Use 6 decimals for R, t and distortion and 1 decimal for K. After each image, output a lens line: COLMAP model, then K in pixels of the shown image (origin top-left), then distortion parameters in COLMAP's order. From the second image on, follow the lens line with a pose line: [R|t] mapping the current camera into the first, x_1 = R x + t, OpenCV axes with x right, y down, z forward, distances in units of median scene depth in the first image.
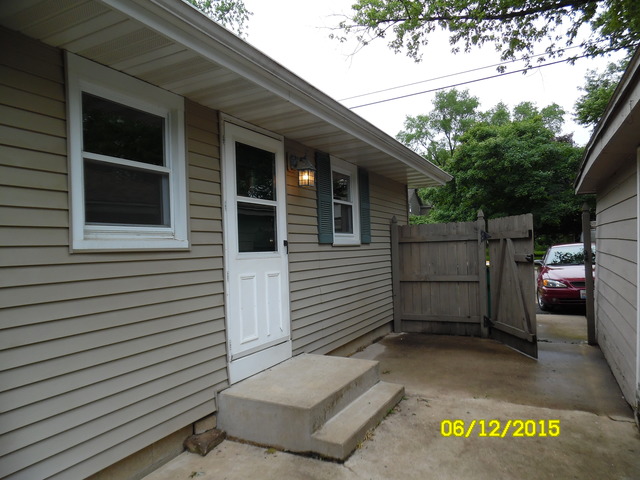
lens RADIAL K [[448.8, 0, 319.4], [0, 448.8, 239.8], [0, 0, 1]] dist [0.004332, -0.009714]
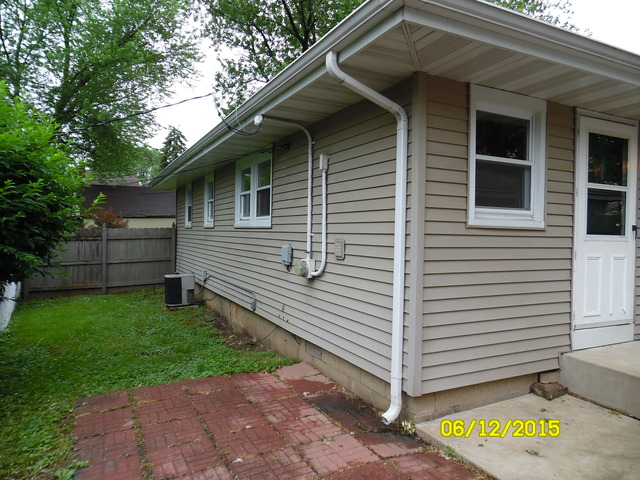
lens RADIAL K [[448.8, 0, 318.6], [0, 448.8, 240.4], [0, 0, 1]] dist [0.004332, -0.009714]
pose [[0.804479, 0.059440, -0.591000, -0.063398], [-0.034687, 0.997984, 0.053156, 0.007886], [0.592968, -0.022263, 0.804918, -0.308422]]
